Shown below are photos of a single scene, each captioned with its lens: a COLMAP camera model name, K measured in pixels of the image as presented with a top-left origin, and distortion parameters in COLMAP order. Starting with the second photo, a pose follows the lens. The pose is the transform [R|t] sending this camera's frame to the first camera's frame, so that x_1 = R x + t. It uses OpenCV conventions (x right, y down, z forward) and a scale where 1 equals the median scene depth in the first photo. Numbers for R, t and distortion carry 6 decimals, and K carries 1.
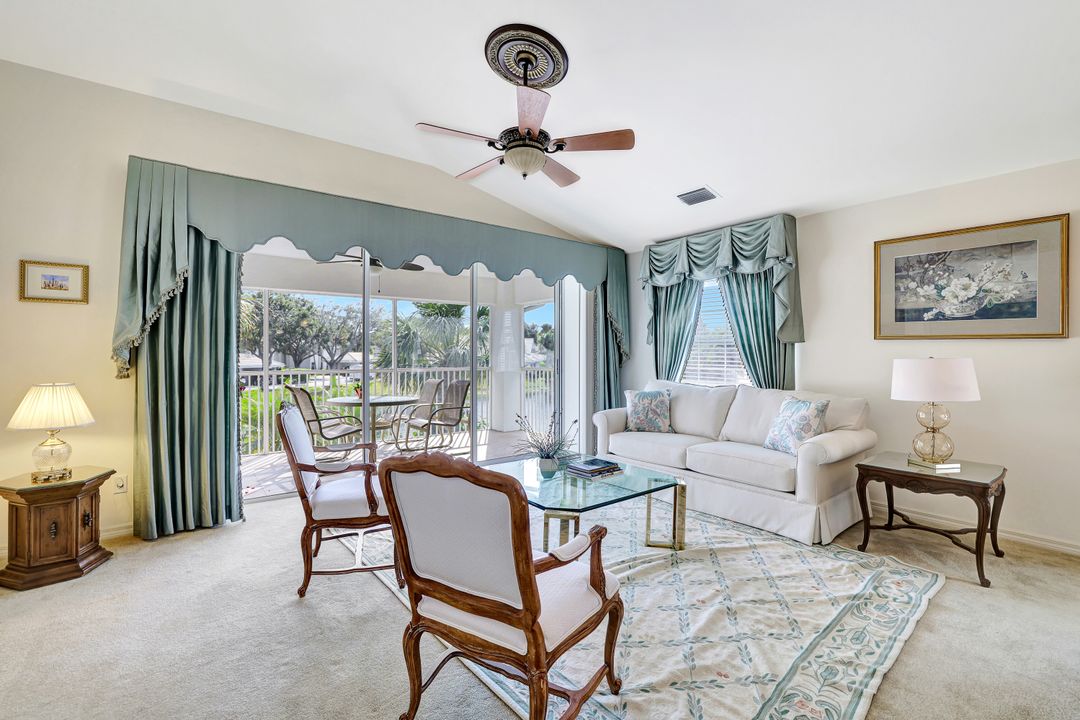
lens RADIAL K [[471.8, 0, 536.4], [0, 471.8, 351.0], [0, 0, 1]] dist [-0.051189, 0.022466]
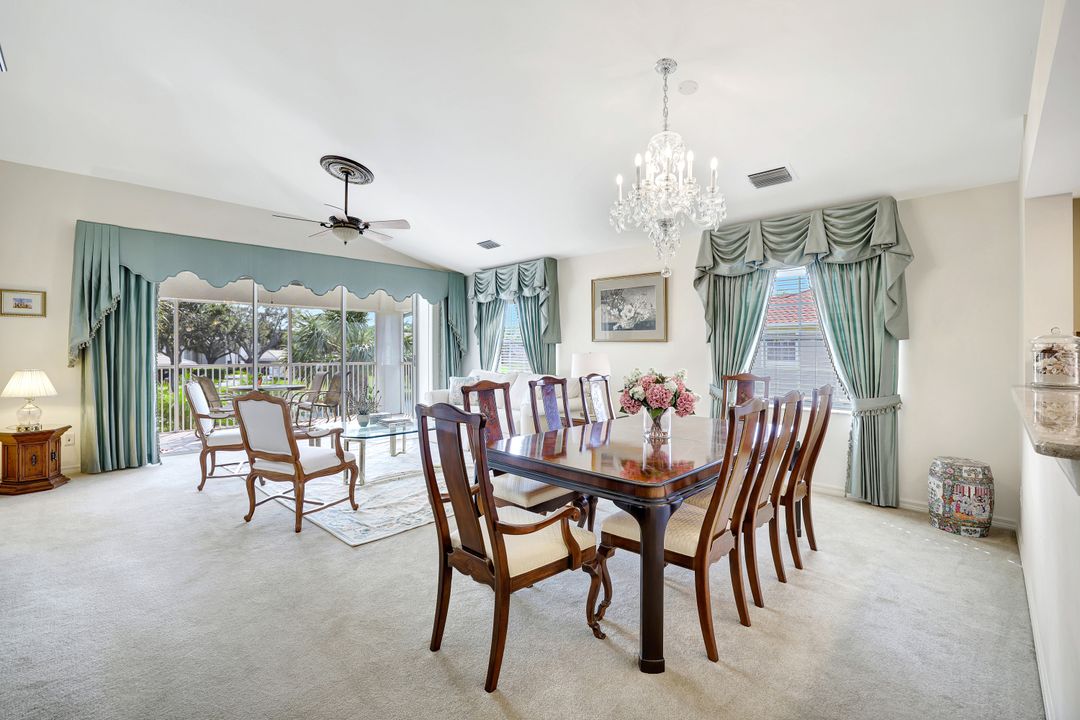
lens RADIAL K [[471.8, 0, 536.4], [0, 471.8, 351.0], [0, 0, 1]] dist [-0.051189, 0.022466]
pose [[0.990433, -0.000571, 0.137995, 0.366164], [-0.000117, 0.999988, 0.004977, -0.001539], [-0.137996, -0.004946, 0.990420, -0.643465]]
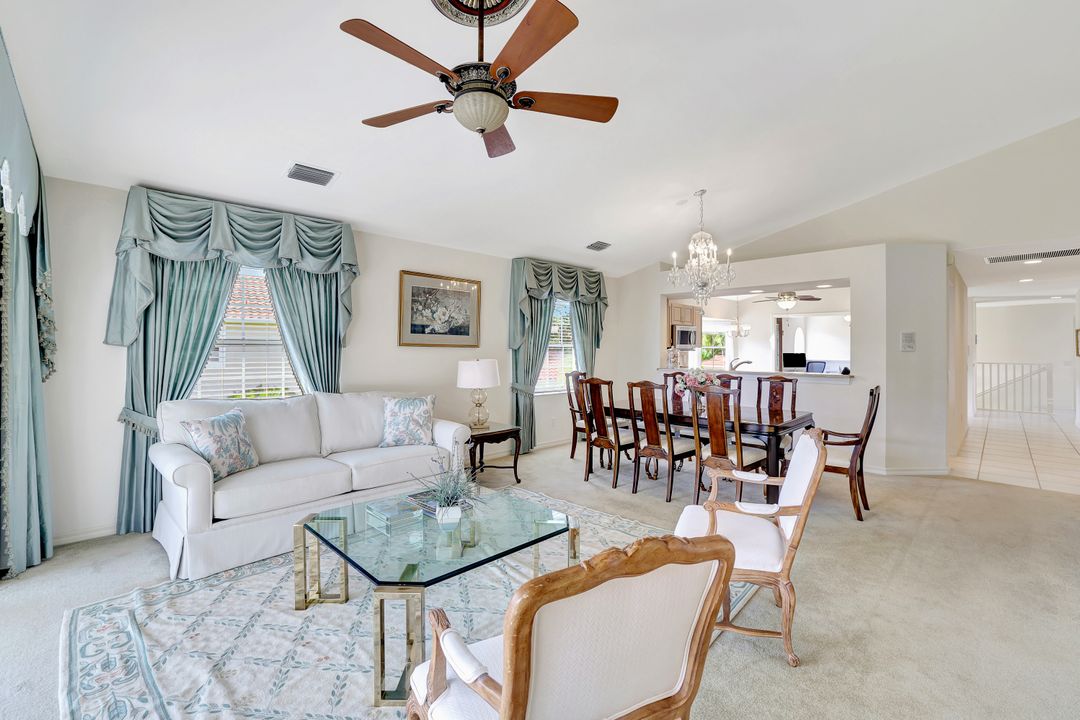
lens RADIAL K [[471.8, 0, 536.4], [0, 471.8, 351.0], [0, 0, 1]] dist [-0.051189, 0.022466]
pose [[-0.124341, -0.003969, 0.992232, -0.692565], [-0.005829, 0.999978, 0.003270, -0.019729], [-0.992222, -0.005377, -0.124362, 0.889702]]
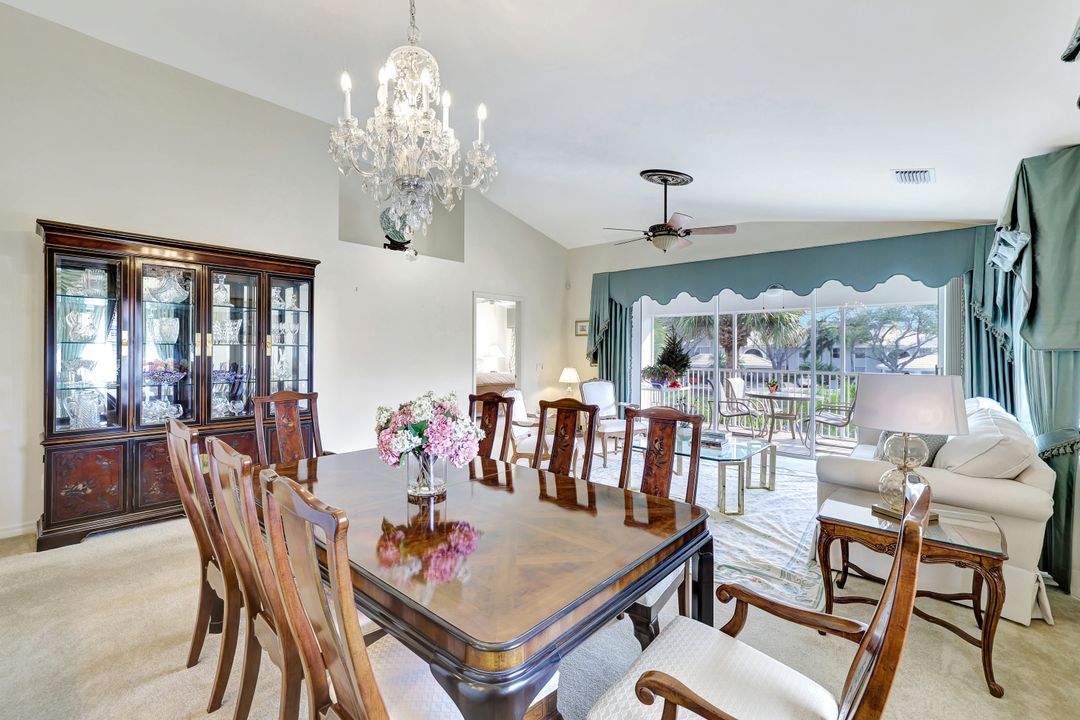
lens RADIAL K [[471.8, 0, 536.4], [0, 471.8, 351.0], [0, 0, 1]] dist [-0.051189, 0.022466]
pose [[0.191429, 0.000269, -0.981506, 1.353961], [-0.004054, 0.999992, -0.000517, -0.019345], [0.981498, 0.004078, 0.191429, 0.221302]]
